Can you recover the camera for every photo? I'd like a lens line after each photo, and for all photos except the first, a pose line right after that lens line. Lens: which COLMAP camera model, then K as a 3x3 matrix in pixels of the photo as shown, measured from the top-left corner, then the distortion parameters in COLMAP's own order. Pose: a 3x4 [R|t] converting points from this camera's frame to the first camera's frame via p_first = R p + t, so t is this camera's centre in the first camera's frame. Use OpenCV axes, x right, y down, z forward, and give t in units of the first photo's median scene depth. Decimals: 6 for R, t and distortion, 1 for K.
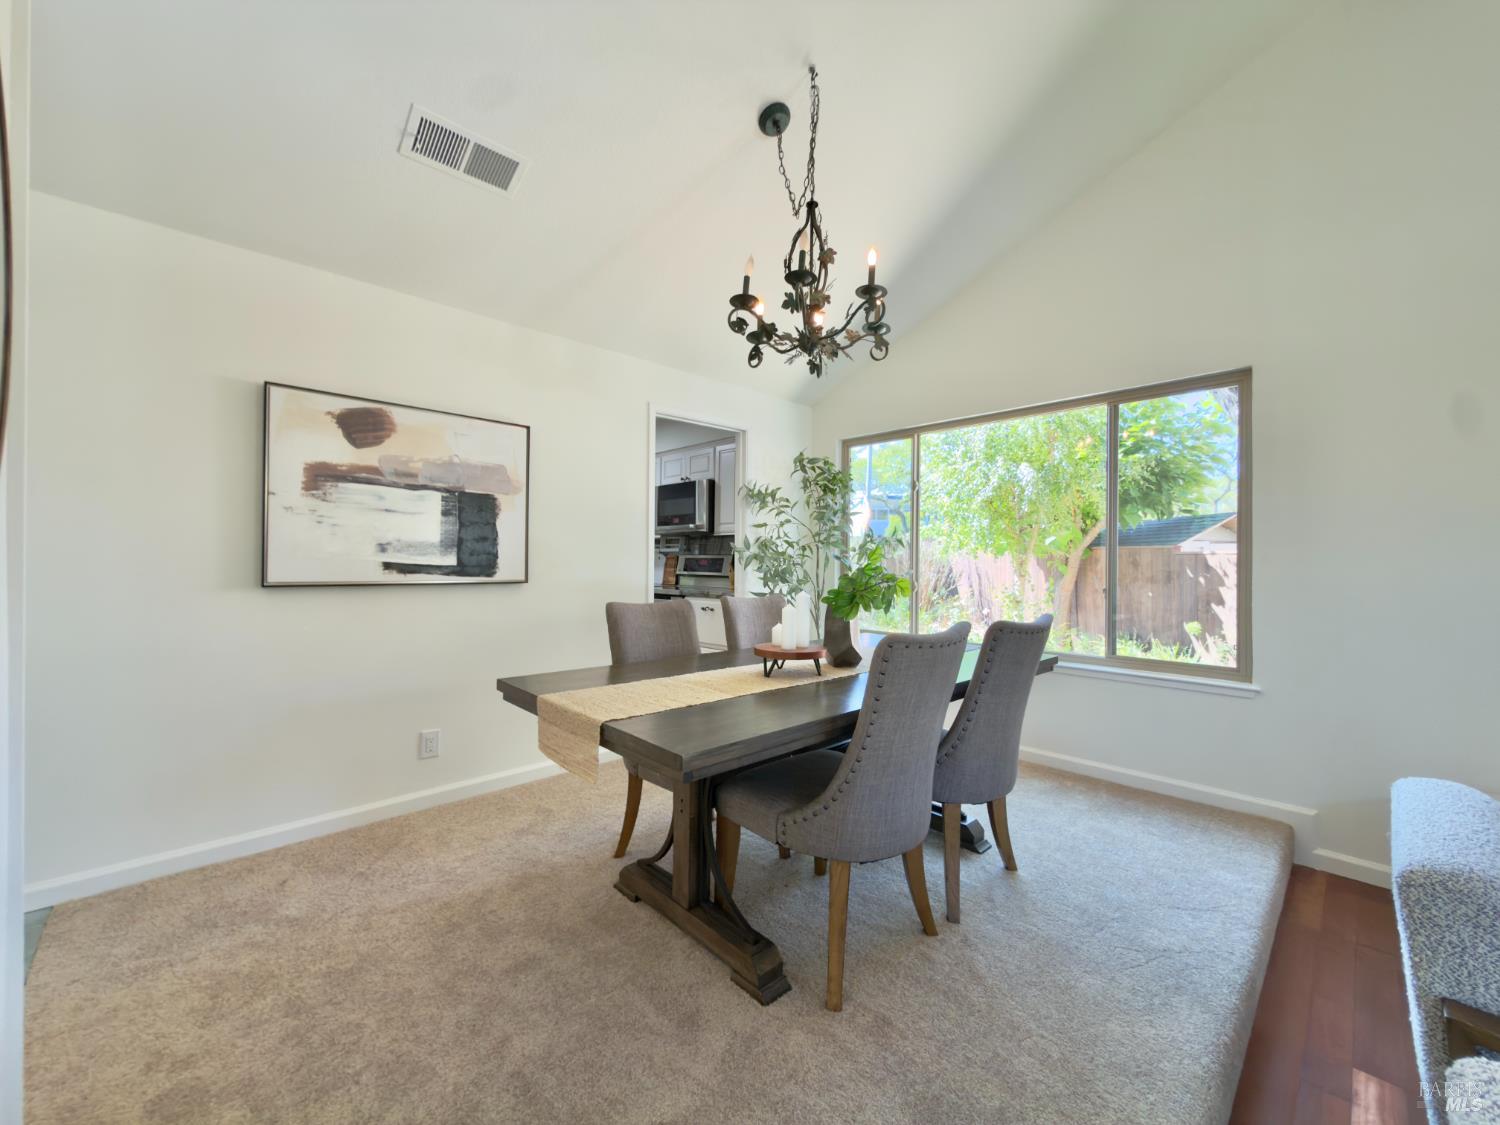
lens RADIAL K [[594.1, 0, 744.4], [0, 594.1, 562.3], [0, 0, 1]] dist [0.000142, -0.000001]
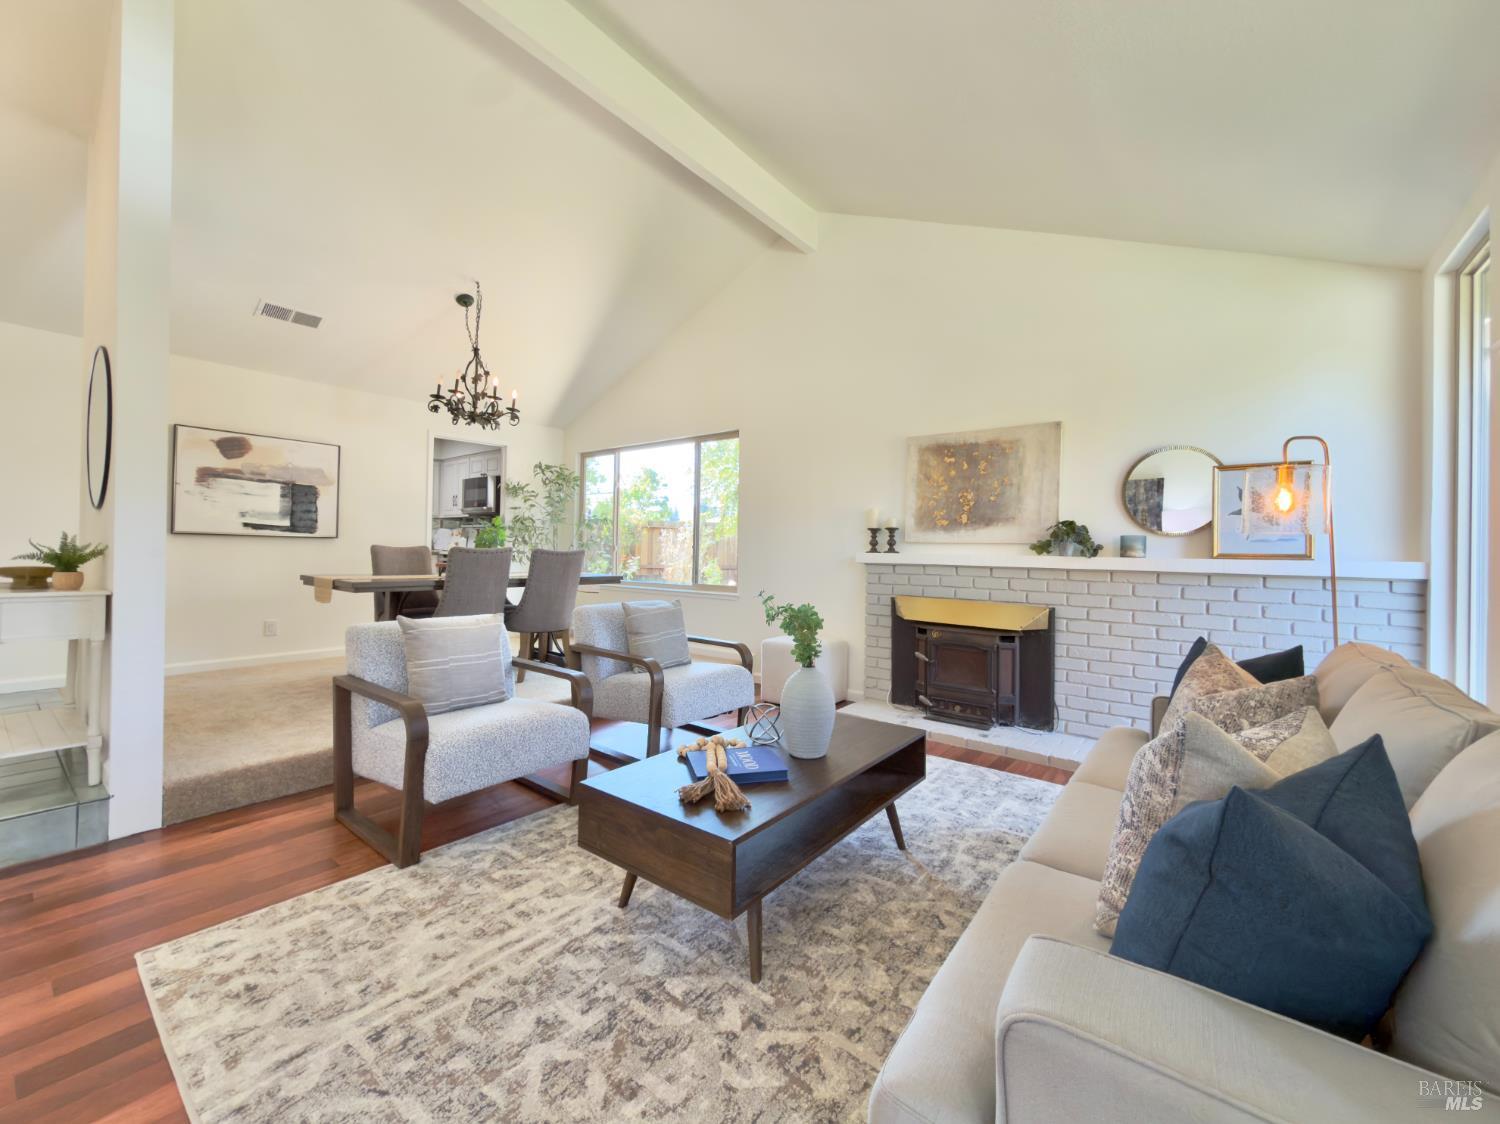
lens RADIAL K [[606.2, 0, 746.1], [0, 606.2, 548.5], [0, 0, 1]] dist [-0.000703, 0.000089]
pose [[0.990500, 0.009987, 0.137150, 0.573016], [-0.009286, 0.999940, -0.005749, 0.065981], [-0.137200, 0.004421, 0.990534, -0.905422]]
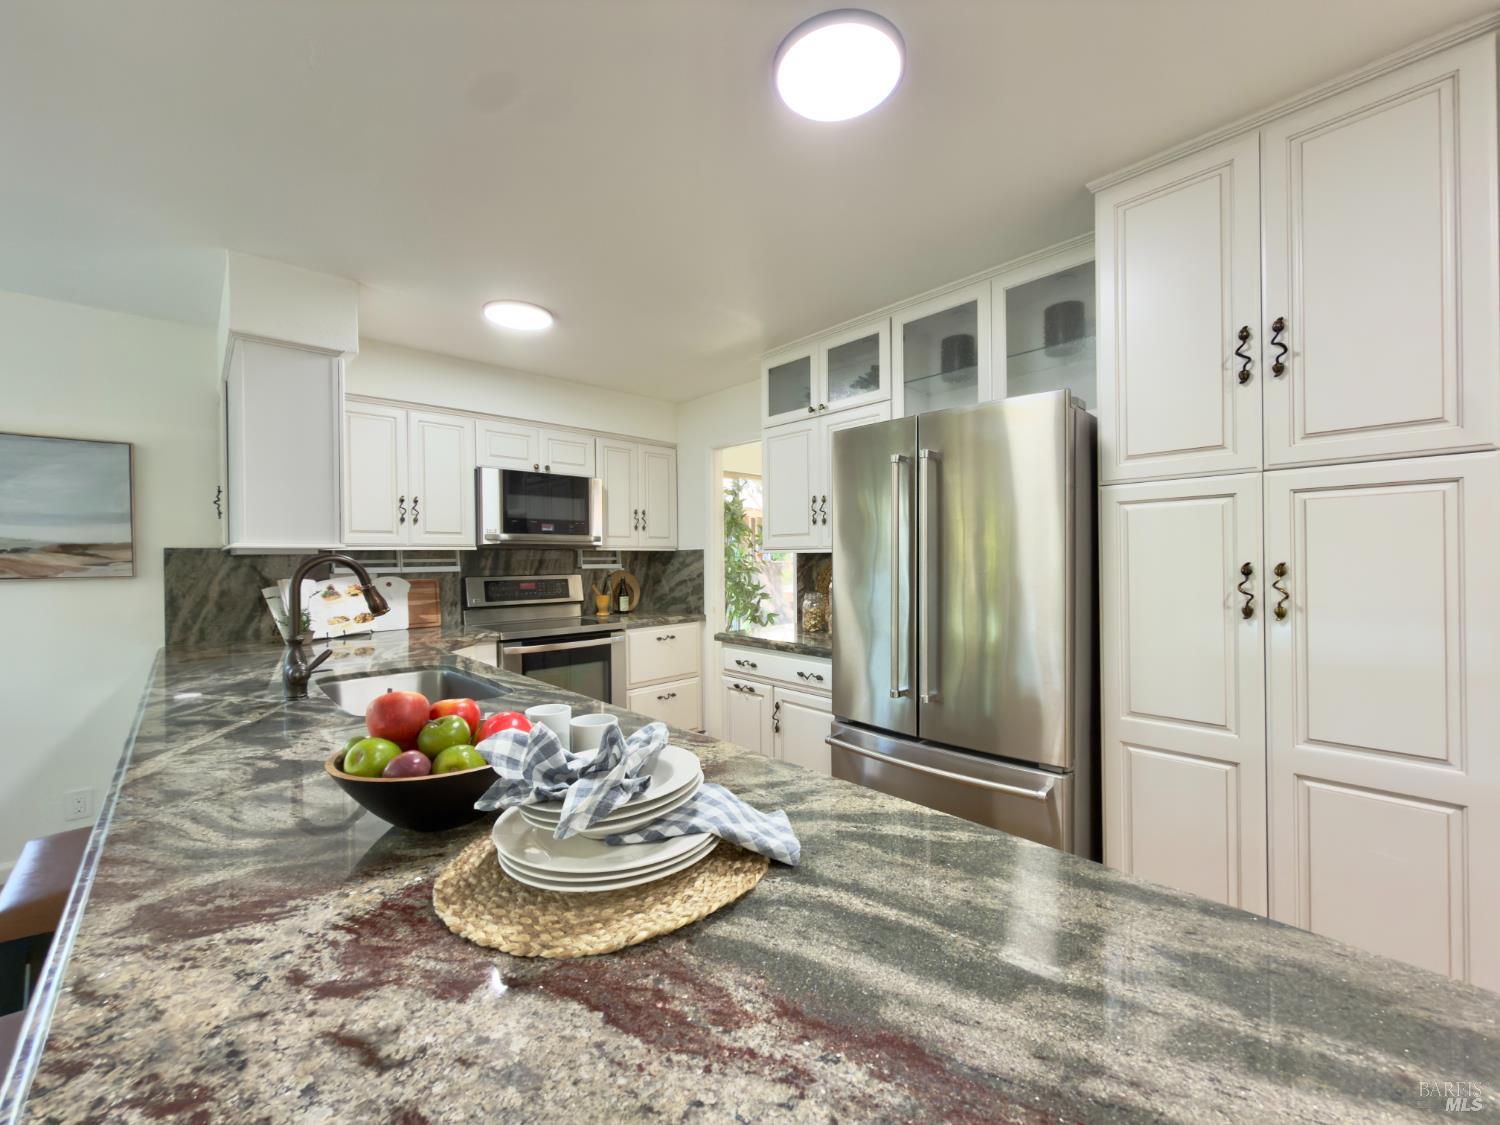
lens RADIAL K [[600.5, 0, 752.4], [0, 600.5, 561.2], [0, 0, 1]] dist [0.001320, -0.000093]
pose [[0.010118, -0.008708, 0.999911, -1.431899], [0.013763, 0.999869, 0.008568, -0.057357], [-0.999854, 0.013675, 0.010237, 1.315776]]
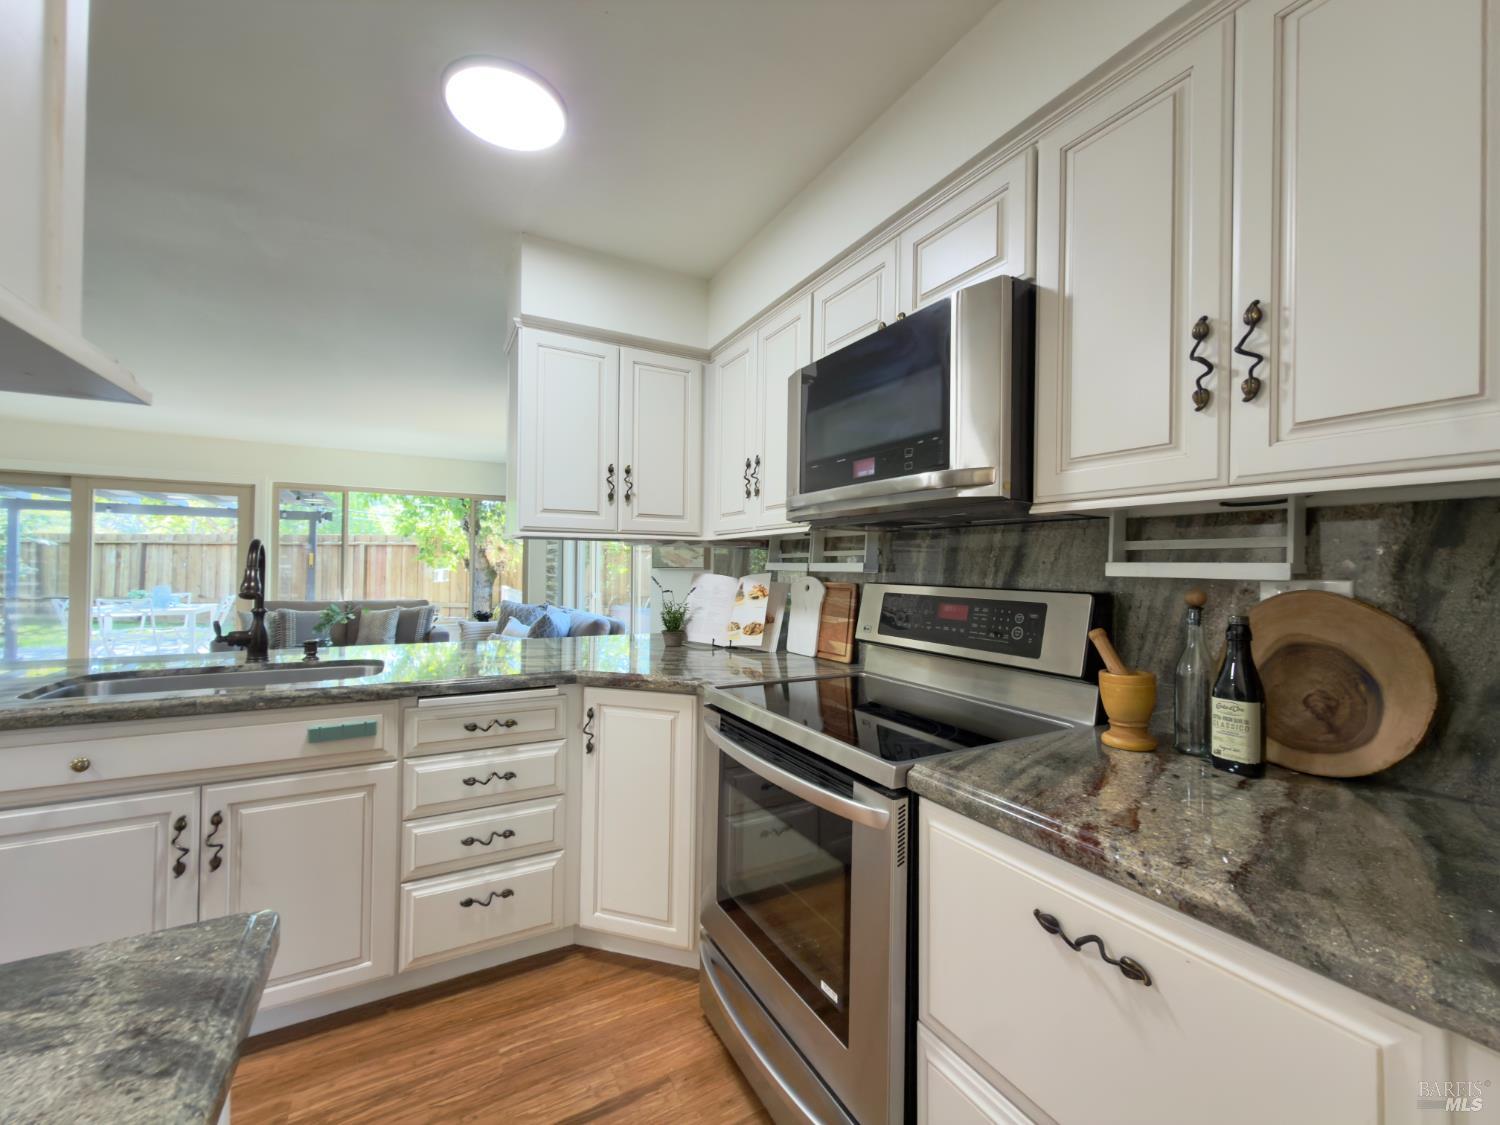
lens RADIAL K [[600.5, 0, 752.4], [0, 600.5, 561.2], [0, 0, 1]] dist [0.001320, -0.000093]
pose [[0.972159, 0.002467, -0.234310, -0.174545], [-0.006455, 0.999847, -0.016257, -0.035162], [0.234234, 0.017317, 0.972026, 1.240461]]
